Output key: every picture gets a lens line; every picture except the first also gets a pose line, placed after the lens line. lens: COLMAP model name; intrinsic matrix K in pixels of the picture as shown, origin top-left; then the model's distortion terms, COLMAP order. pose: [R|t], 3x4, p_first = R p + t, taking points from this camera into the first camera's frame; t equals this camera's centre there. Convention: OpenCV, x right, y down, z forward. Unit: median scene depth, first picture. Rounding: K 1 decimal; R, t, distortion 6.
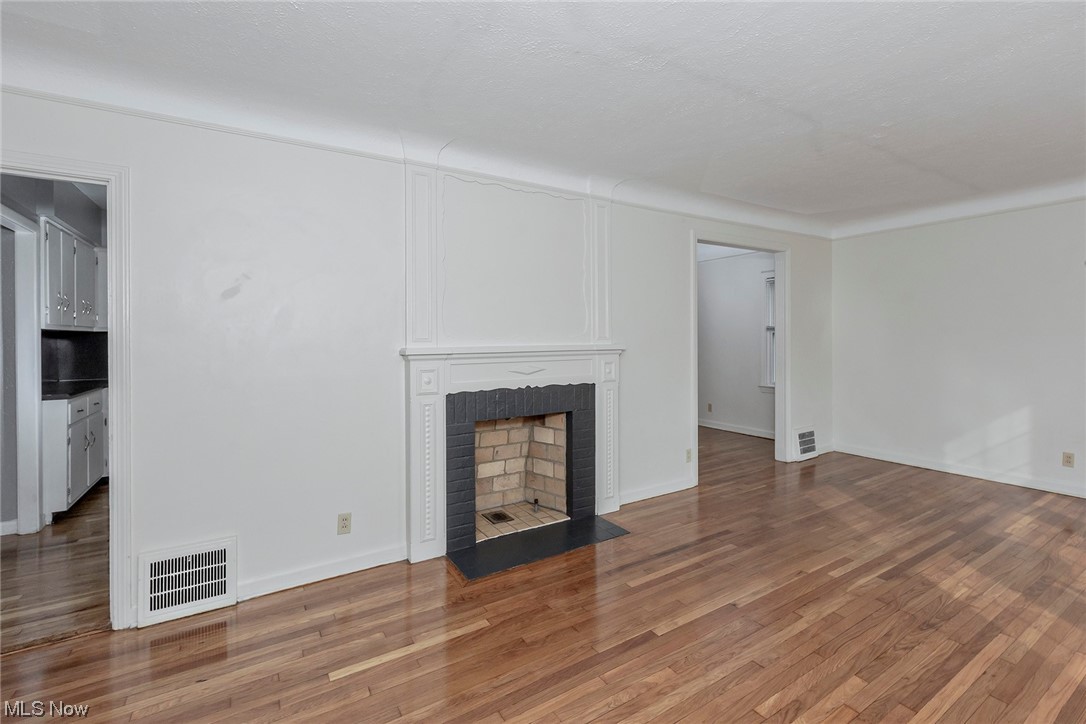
lens RADIAL K [[503.0, 0, 506.2], [0, 503.0, 357.7], [0, 0, 1]] dist [-0.000075, -0.006455]
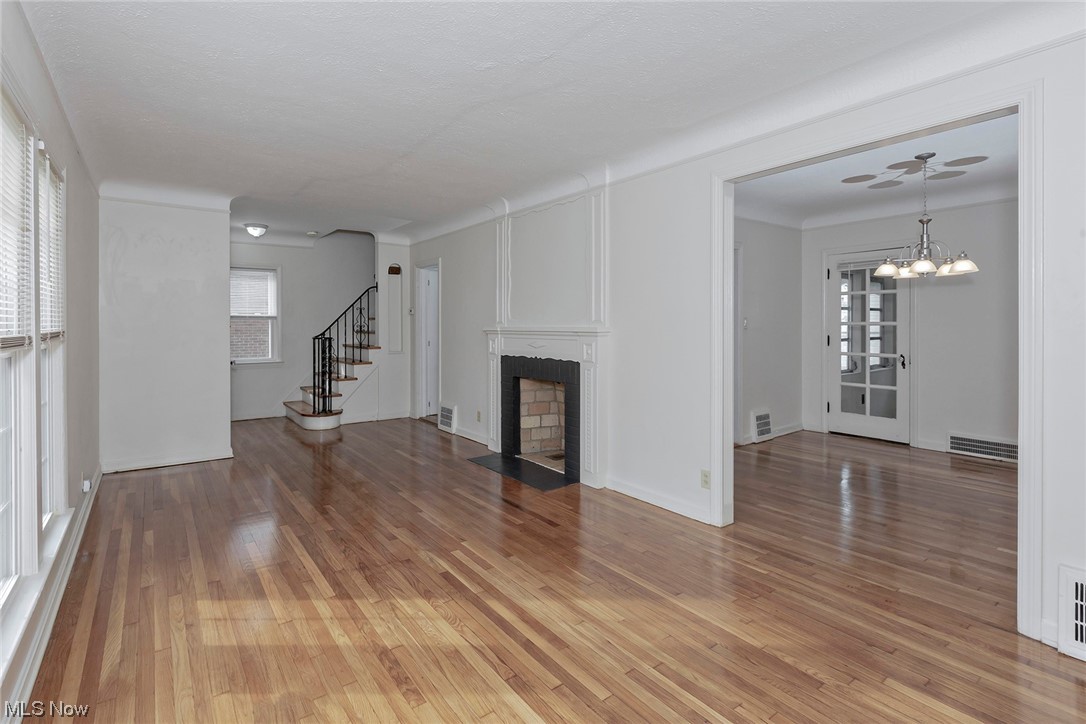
lens RADIAL K [[507.6, 0, 526.7], [0, 507.6, 323.6], [0, 0, 1]] dist [-0.000044, -0.000363]
pose [[0.084026, 0.014779, -0.996354, 1.301042], [-0.027128, 0.999553, 0.012539, -0.046236], [0.996094, 0.025976, 0.084389, 0.795240]]
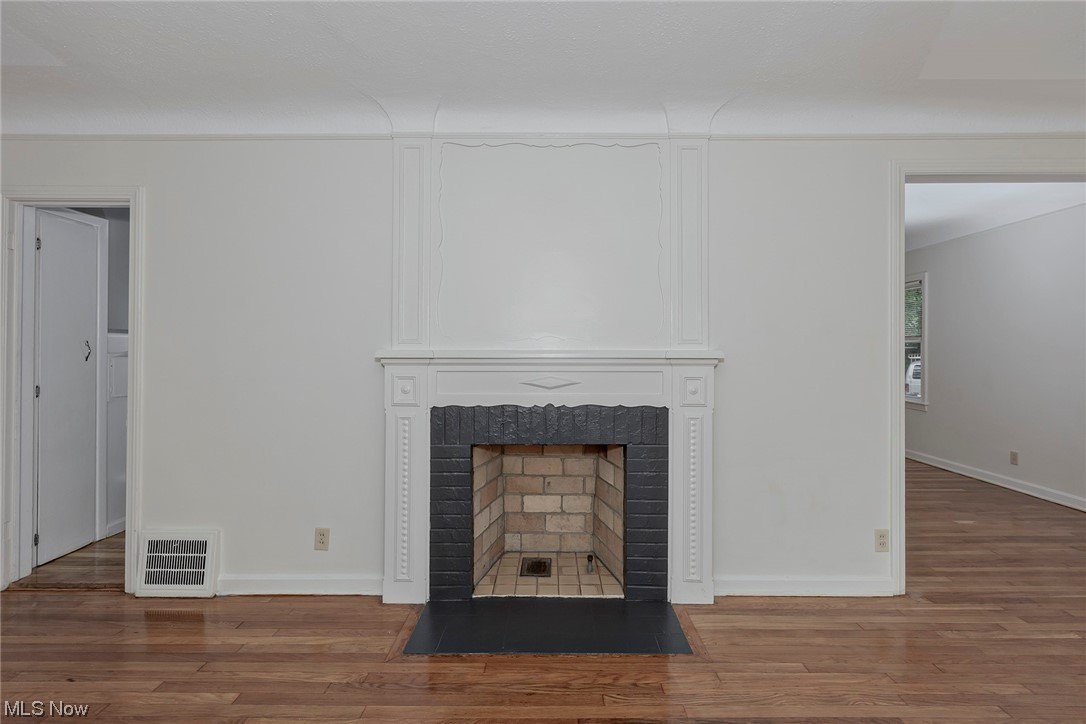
lens RADIAL K [[431.7, 0, 541.9], [0, 431.7, 359.2], [0, 0, 1]] dist [-0.000458, -0.000279]
pose [[0.849155, 0.017623, -0.527849, 0.343001], [-0.028595, 0.999511, -0.012632, -0.001871], [0.527368, 0.025820, 0.849244, 0.417786]]
